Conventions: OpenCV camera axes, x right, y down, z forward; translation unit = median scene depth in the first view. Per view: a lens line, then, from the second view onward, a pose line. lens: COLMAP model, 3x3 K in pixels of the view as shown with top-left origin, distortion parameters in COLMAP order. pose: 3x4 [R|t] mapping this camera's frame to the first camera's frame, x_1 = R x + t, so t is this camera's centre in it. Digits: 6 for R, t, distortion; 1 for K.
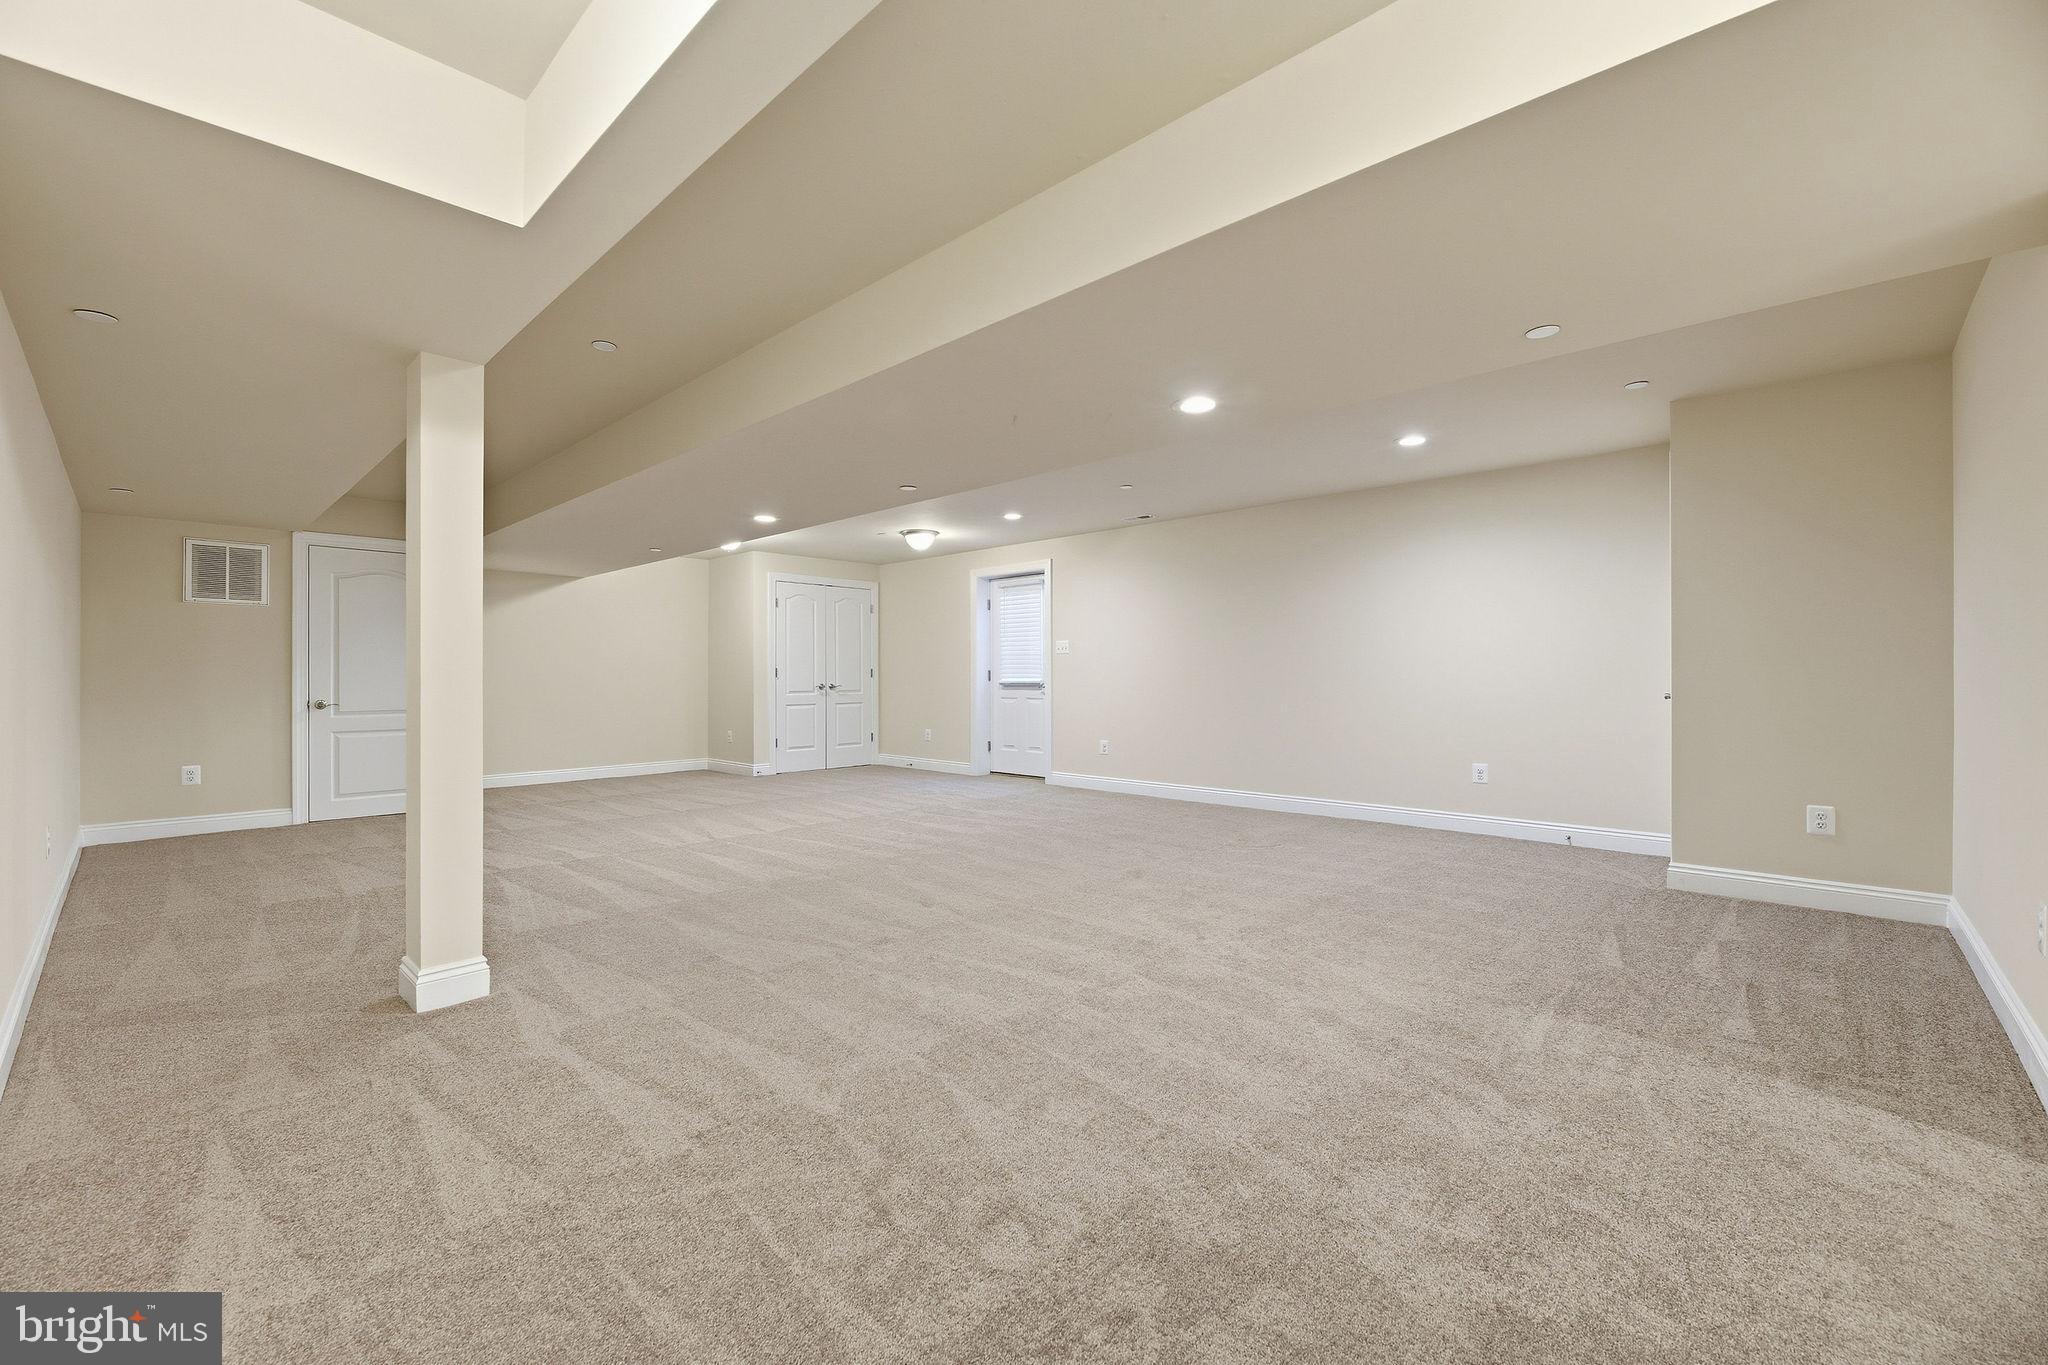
lens RADIAL K [[821.0, 0, 1020.2], [0, 821.0, 677.8], [0, 0, 1]] dist [-0.000893, -0.000009]
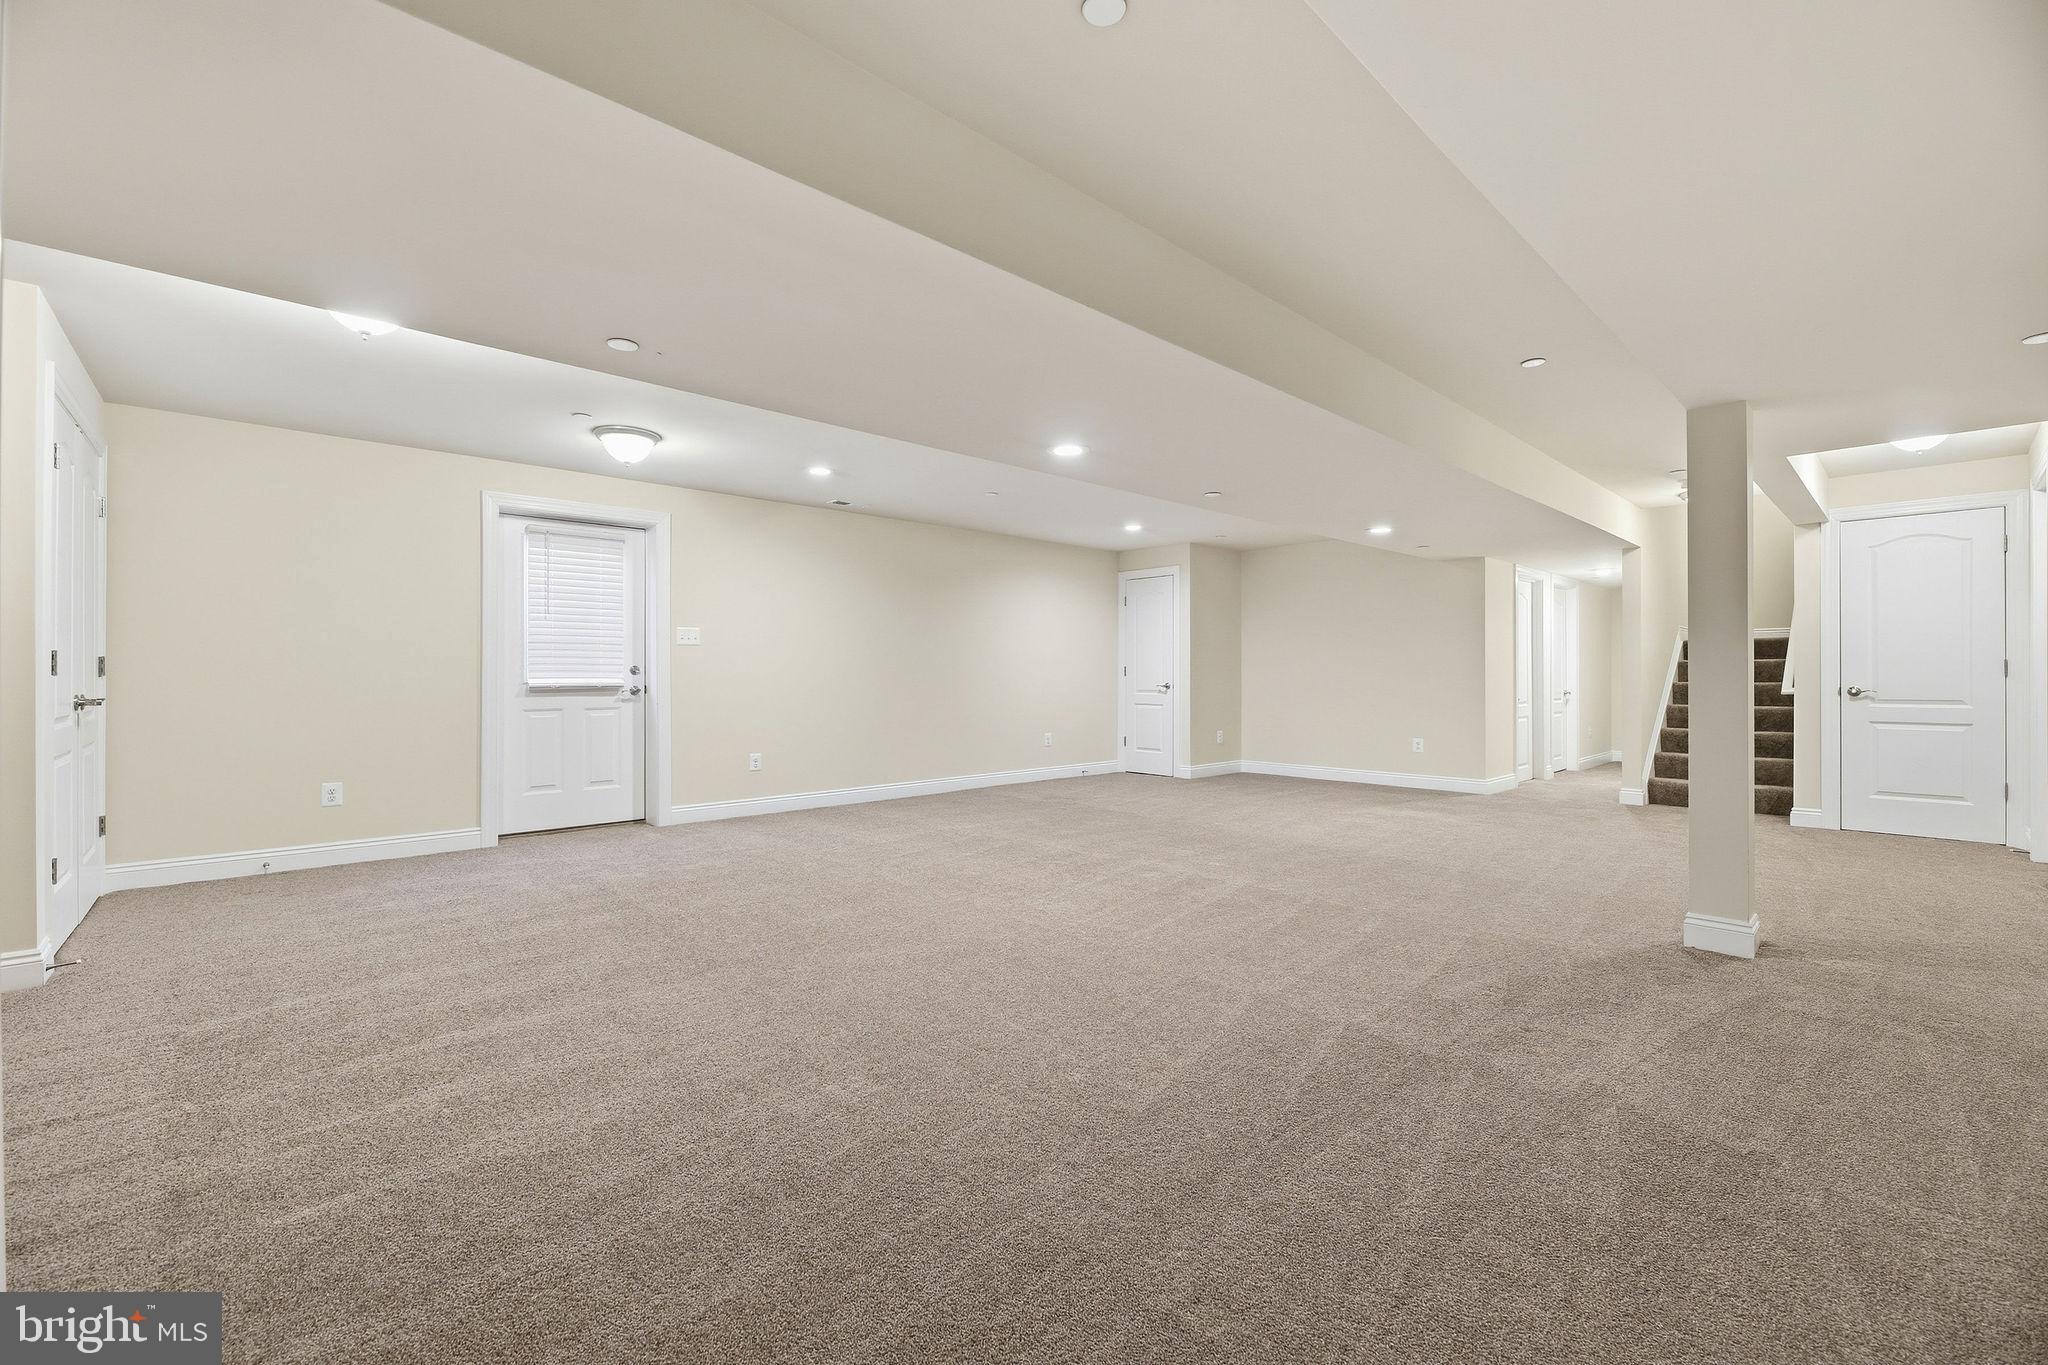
lens RADIAL K [[821.0, 0, 1020.2], [0, 821.0, 677.8], [0, 0, 1]] dist [-0.000893, -0.000009]
pose [[0.094917, 0.000602, 0.995485, -0.650819], [0.005751, 0.999983, -0.001153, 0.002649], [-0.995469, 0.005835, 0.094912, 0.622592]]
